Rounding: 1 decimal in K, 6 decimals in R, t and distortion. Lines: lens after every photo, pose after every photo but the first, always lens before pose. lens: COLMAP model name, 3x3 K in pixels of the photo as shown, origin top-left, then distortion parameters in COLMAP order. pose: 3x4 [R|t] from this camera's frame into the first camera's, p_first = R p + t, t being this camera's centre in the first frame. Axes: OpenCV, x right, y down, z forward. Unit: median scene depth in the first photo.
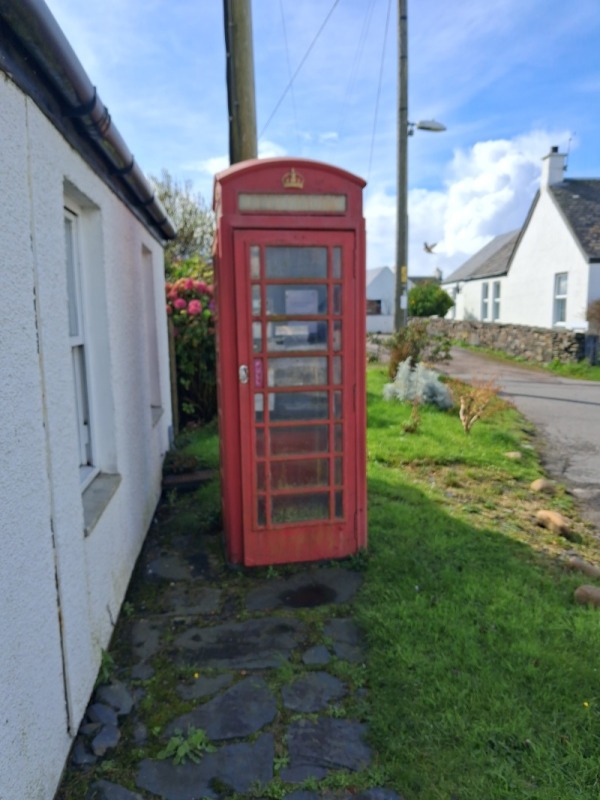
lens RADIAL K [[678.5, 0, 299.7], [0, 678.5, 433.4], [0, 0, 1]] dist [-0.005863, -0.018052]
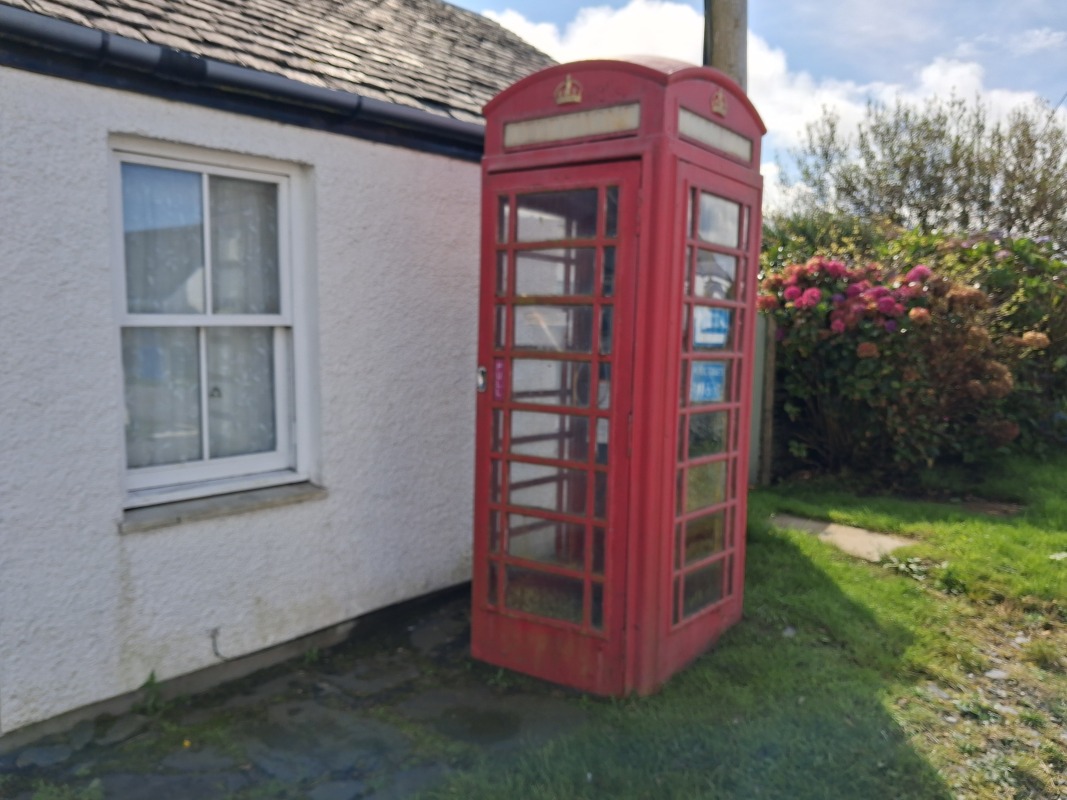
lens RADIAL K [[904.9, 0, 532.0], [0, 904.9, 425.0], [0, 0, 1]] dist [-0.005863, -0.018052]
pose [[0.652548, 0.109918, -0.749733, 0.595959], [-0.154309, 0.987966, 0.010539, -0.054096], [0.741869, 0.108813, 0.661657, 0.392224]]
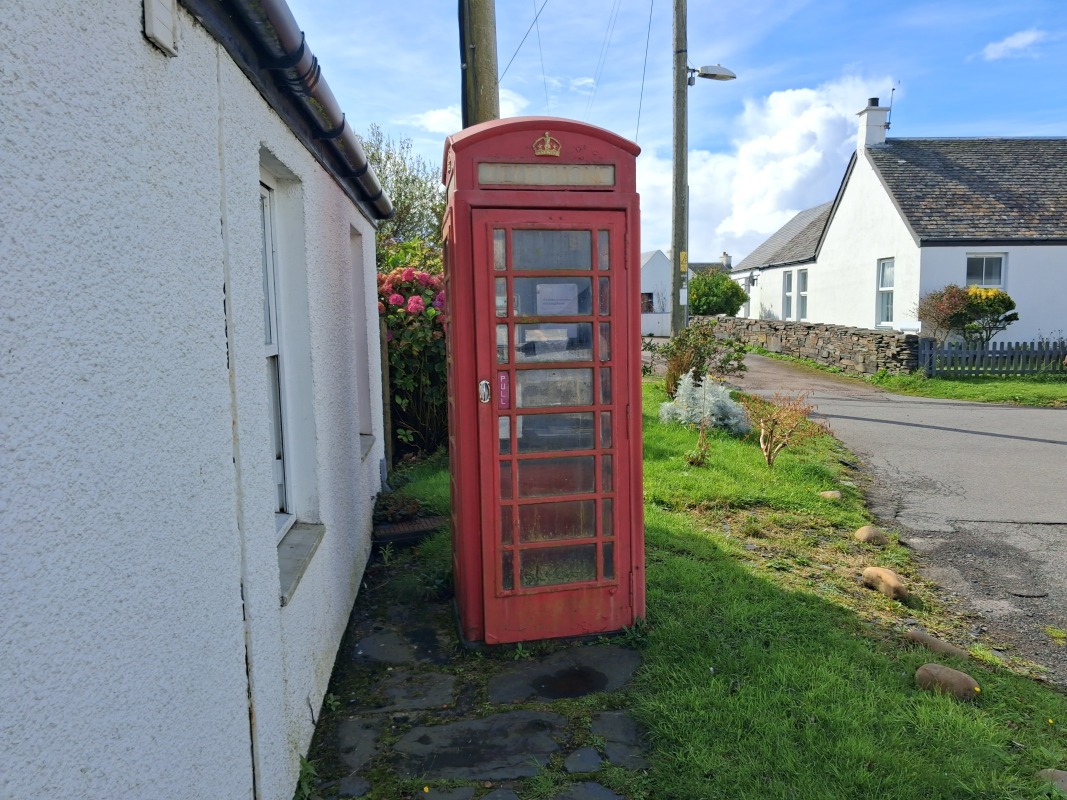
lens RADIAL K [[896.9, 0, 573.1], [0, 896.9, 418.9], [0, 0, 1]] dist [0.005046, -0.009992]
pose [[0.999530, -0.004641, 0.030309, -0.011767], [0.006274, 0.998521, -0.053997, -0.000987], [-0.030013, 0.054162, 0.998081, -0.020244]]
